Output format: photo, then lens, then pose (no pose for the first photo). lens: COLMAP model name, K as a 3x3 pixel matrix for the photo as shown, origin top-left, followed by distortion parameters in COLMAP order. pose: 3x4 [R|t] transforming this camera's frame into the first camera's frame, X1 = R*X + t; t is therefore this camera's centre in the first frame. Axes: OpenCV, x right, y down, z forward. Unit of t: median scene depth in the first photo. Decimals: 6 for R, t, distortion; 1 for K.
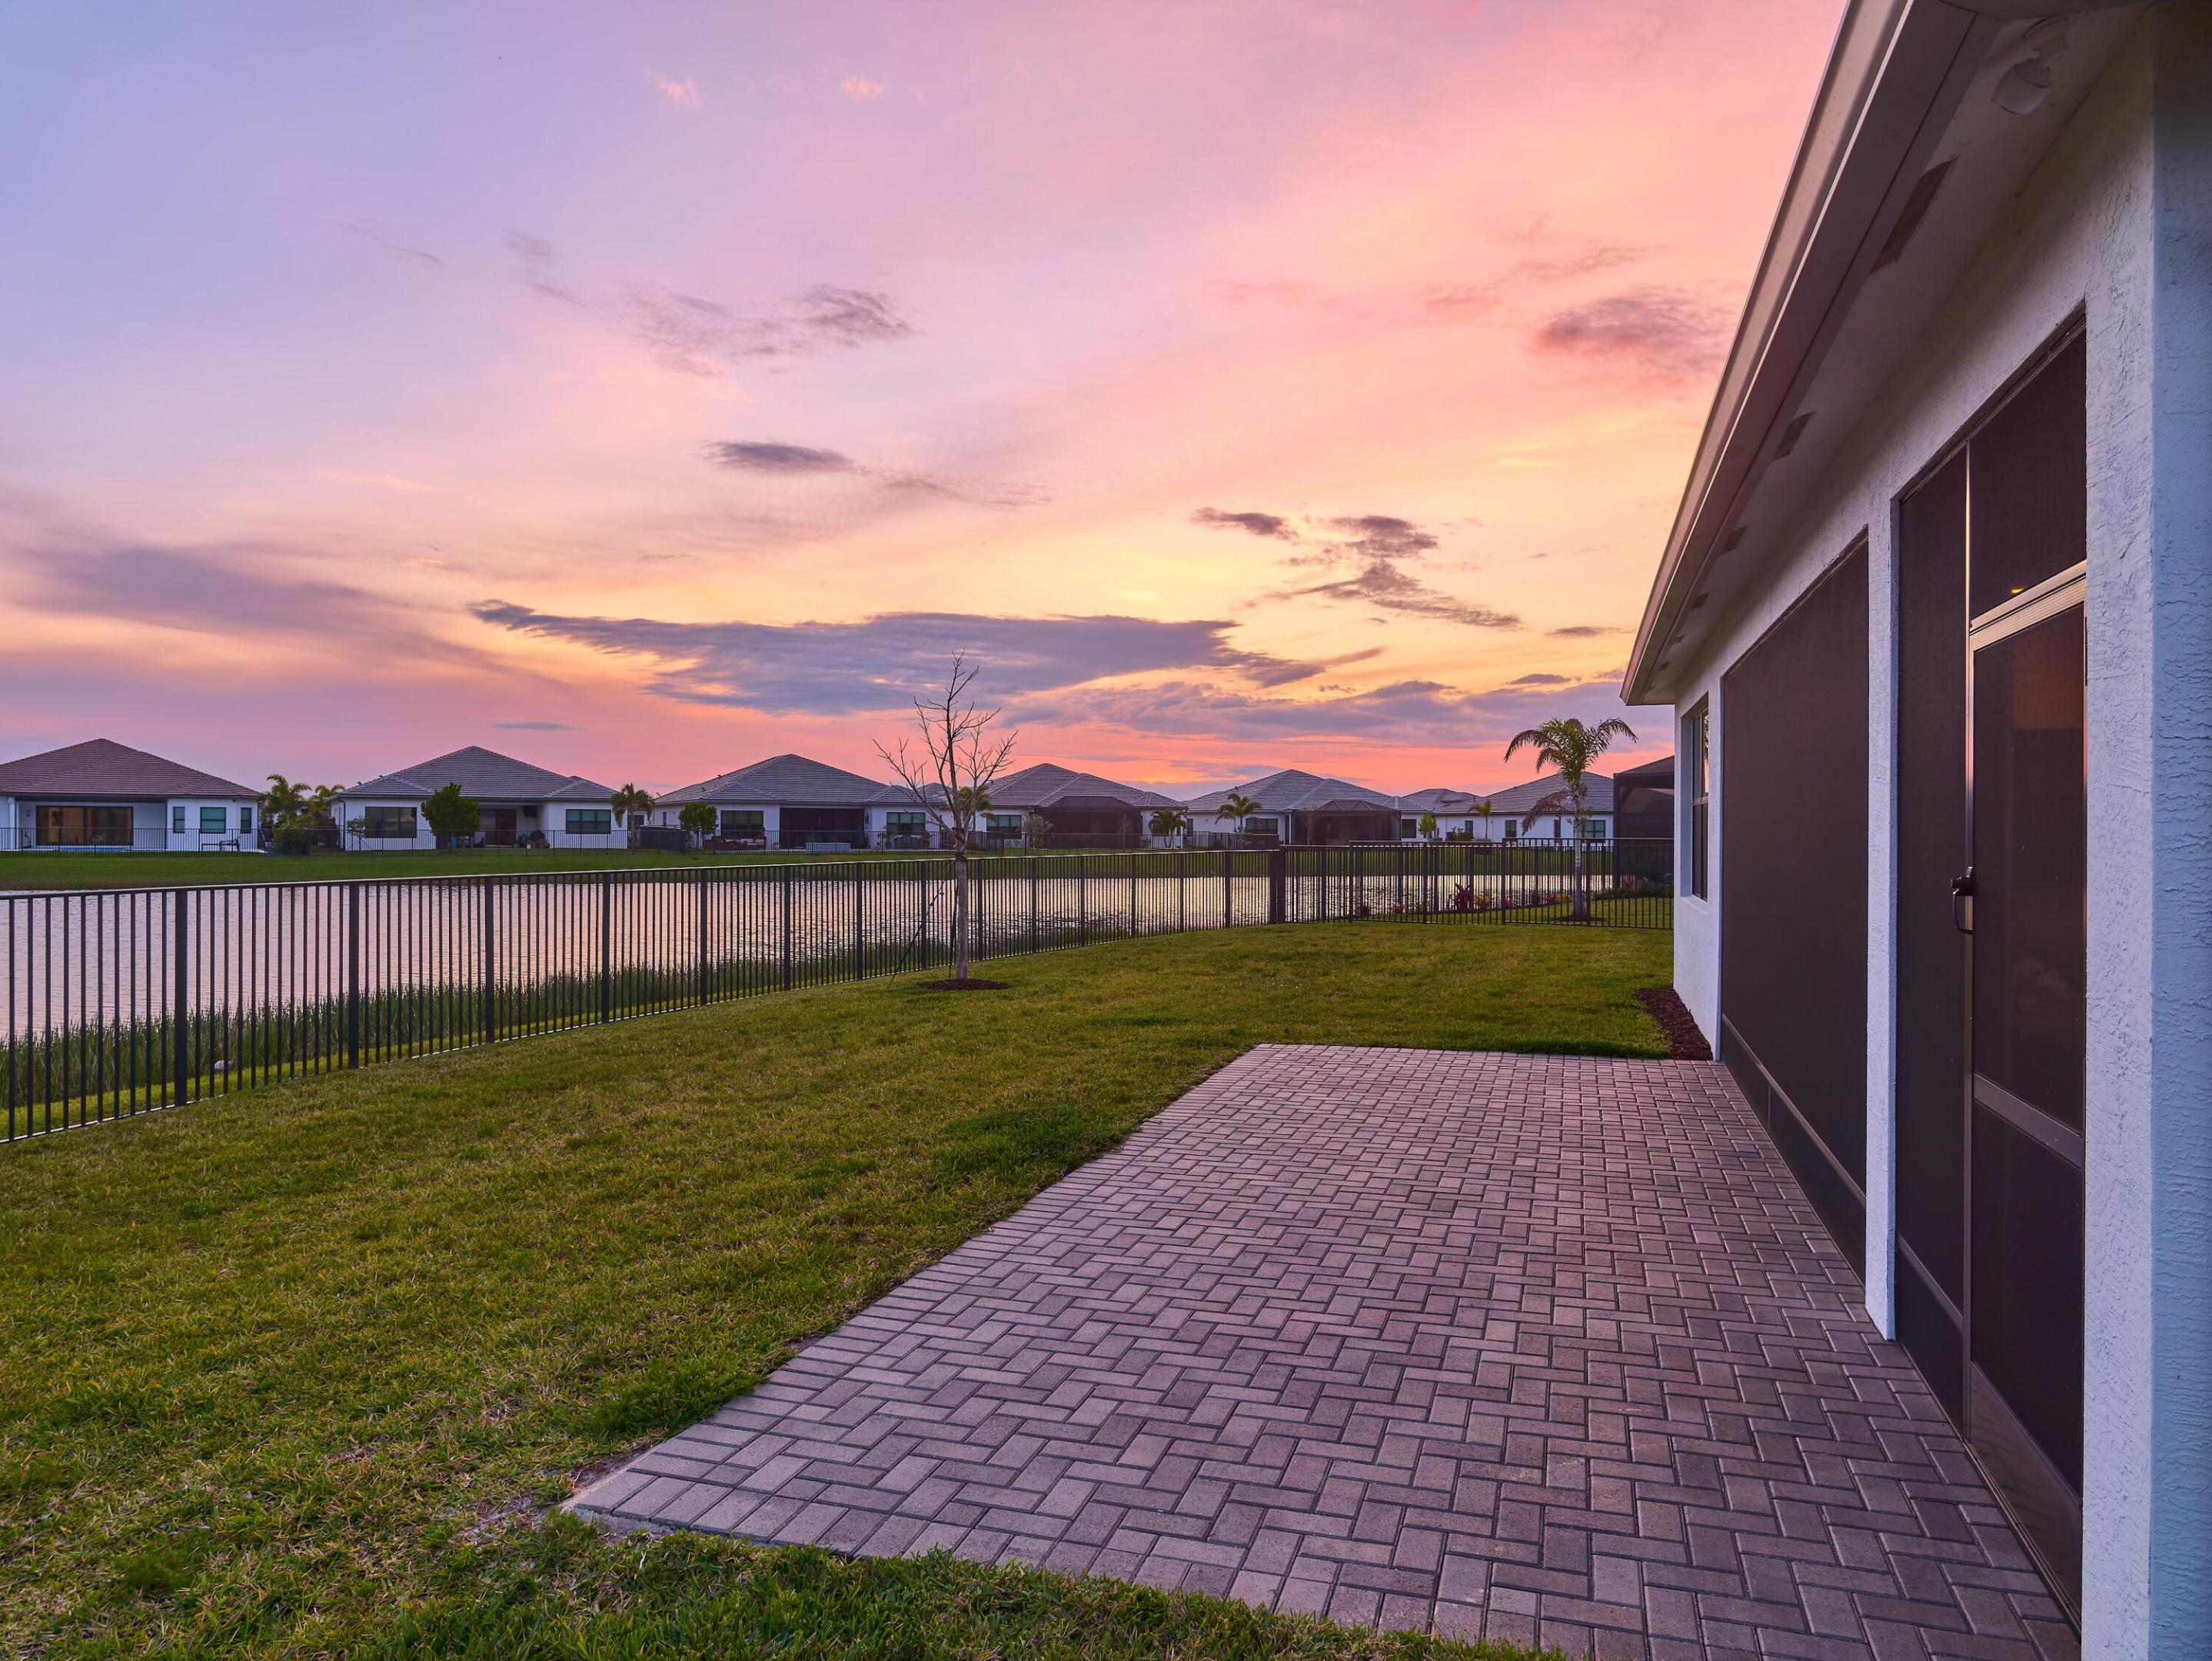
lens RADIAL K [[1554.2, 0, 1106.0], [0, 1554.2, 830.5], [0, 0, 1]] dist [-0.001035, -0.000002]
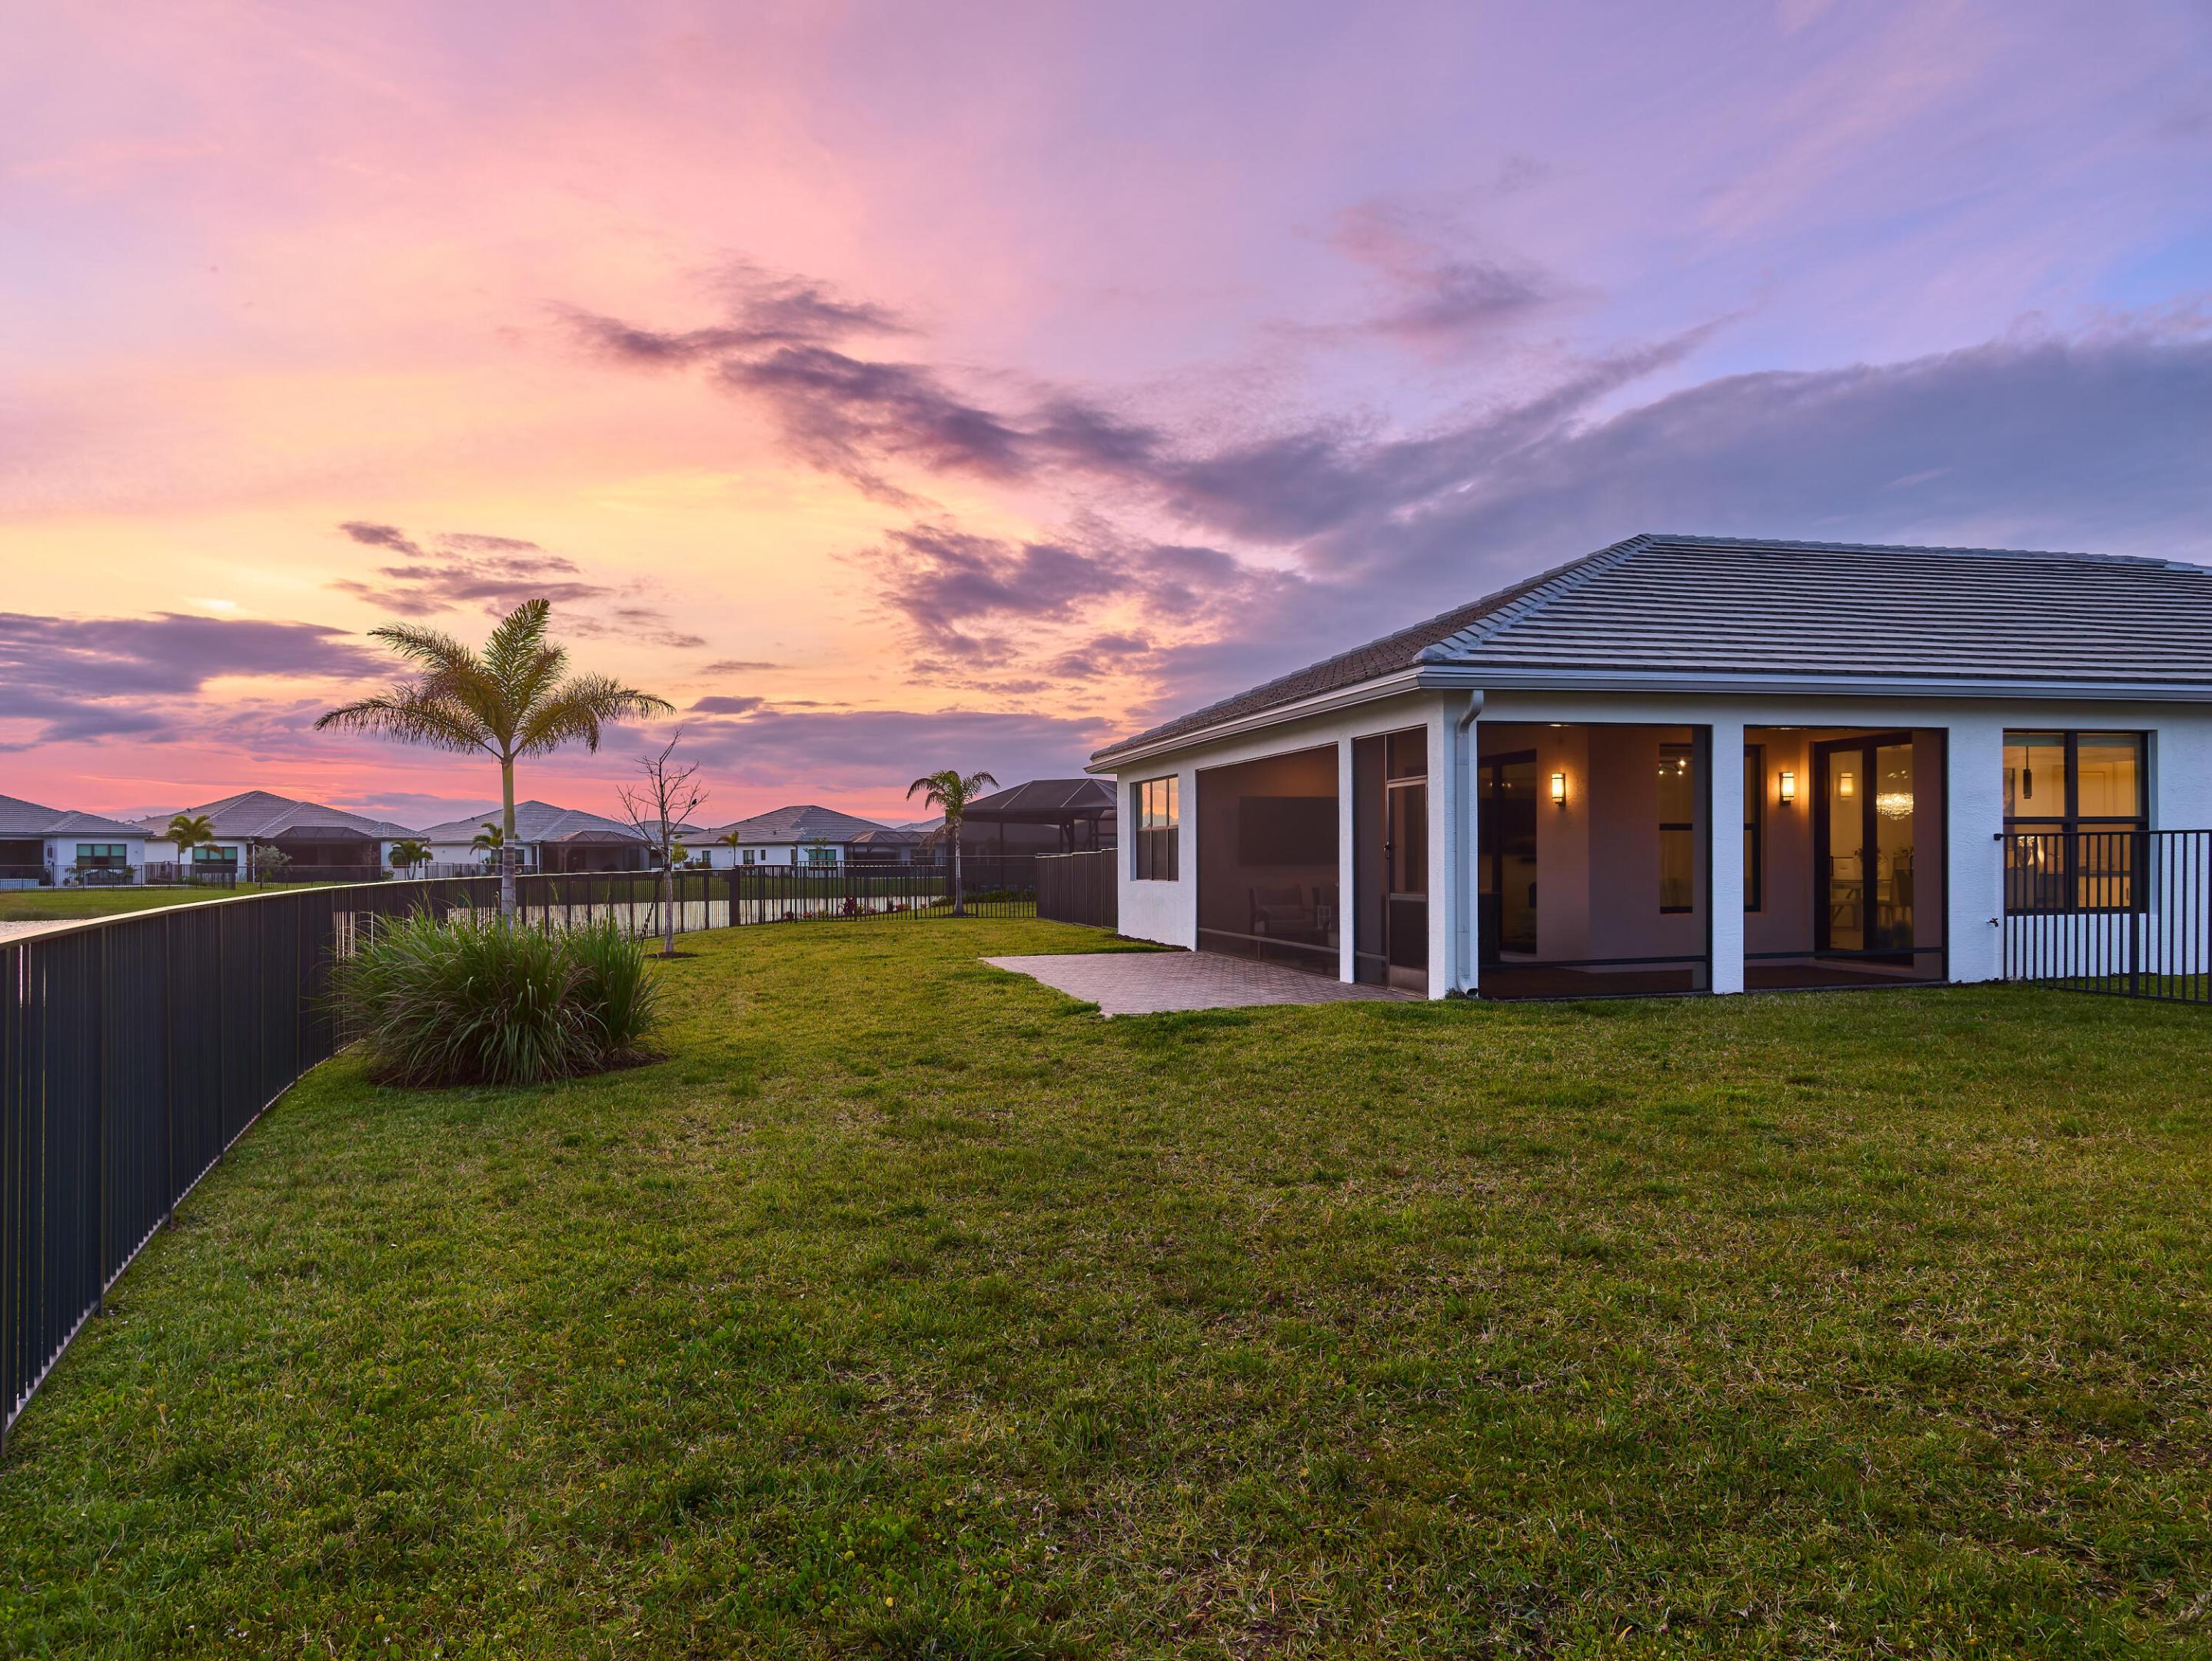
lens RADIAL K [[1554.2, 0, 1106.0], [0, 1554.2, 830.5], [0, 0, 1]] dist [-0.001035, -0.000002]
pose [[0.838926, 0.002845, 0.544238, -0.129211], [0.007148, 0.999843, -0.016244, -0.000853], [-0.544199, 0.017517, 0.838773, -0.057866]]
